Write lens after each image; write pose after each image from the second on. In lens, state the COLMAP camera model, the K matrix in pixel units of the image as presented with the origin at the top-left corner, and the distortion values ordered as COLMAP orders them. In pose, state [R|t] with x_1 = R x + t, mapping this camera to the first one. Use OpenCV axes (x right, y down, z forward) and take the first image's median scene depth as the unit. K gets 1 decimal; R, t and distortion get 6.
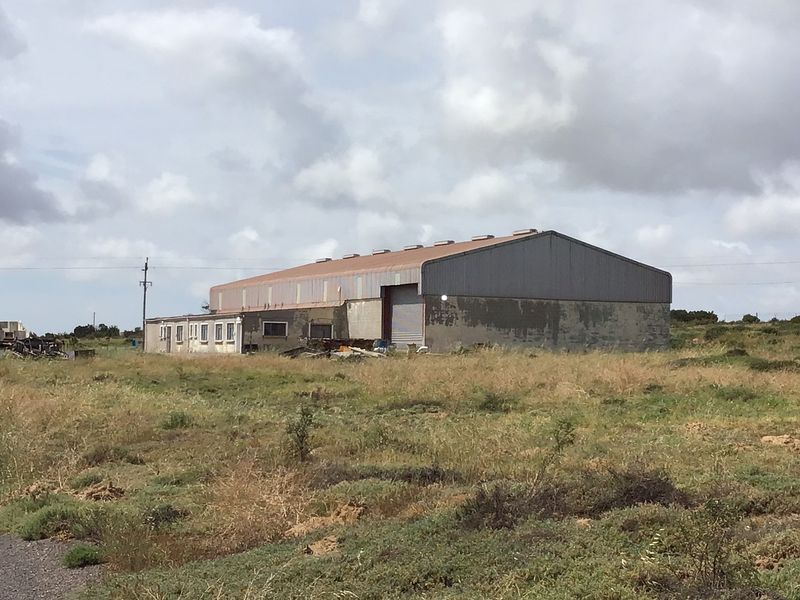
lens RADIAL K [[1302.8, 0, 400.0], [0, 1302.8, 300.0], [0, 0, 1]] dist [0.042414, 0.258238]
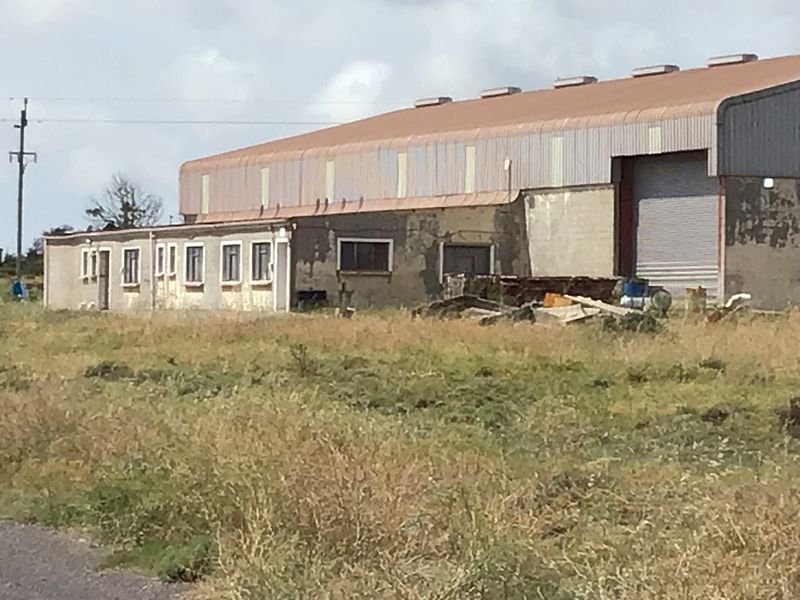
lens RADIAL K [[2290.3, 0, 400.0], [0, 2290.3, 300.0], [0, 0, 1]] dist [0.044723, 0.750407]
pose [[0.997652, -0.003801, 0.068384, -0.136348], [0.001274, 0.999316, 0.036959, 0.008774], [-0.068478, -0.036785, 0.996974, 0.230377]]
